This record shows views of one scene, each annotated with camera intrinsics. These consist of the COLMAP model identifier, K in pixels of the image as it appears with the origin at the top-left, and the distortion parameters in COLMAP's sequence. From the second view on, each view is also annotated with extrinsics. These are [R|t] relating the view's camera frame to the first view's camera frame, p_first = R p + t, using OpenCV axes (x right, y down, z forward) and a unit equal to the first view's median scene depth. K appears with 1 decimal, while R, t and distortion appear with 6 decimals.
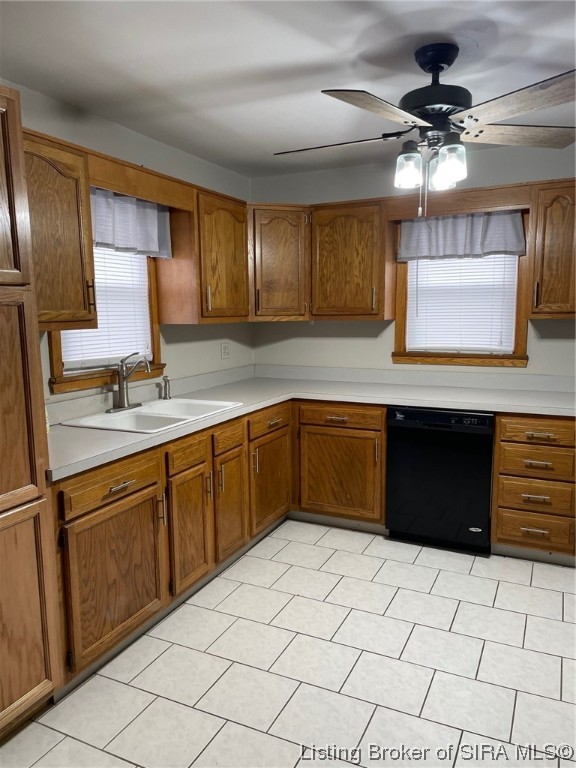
lens RADIAL K [[572.3, 0, 287.2], [0, 572.3, 382.5], [0, 0, 1]] dist [0.024689, -0.009630]
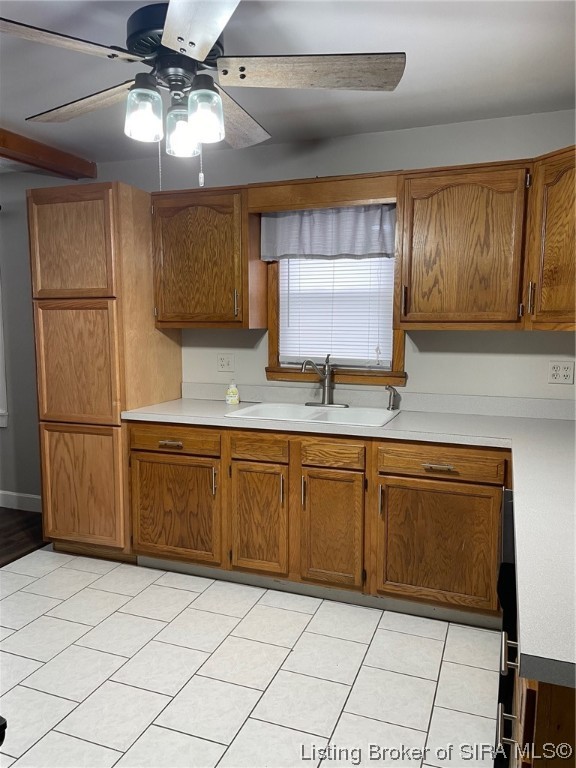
lens RADIAL K [[572.3, 0, 286.9], [0, 572.3, 388.1], [0, 0, 1]] dist [0.024689, -0.009630]
pose [[0.081469, 0.113828, -0.990155, 0.887099], [-0.133072, 0.985804, 0.102379, -0.101276], [0.987752, 0.123421, 0.095459, 0.951309]]
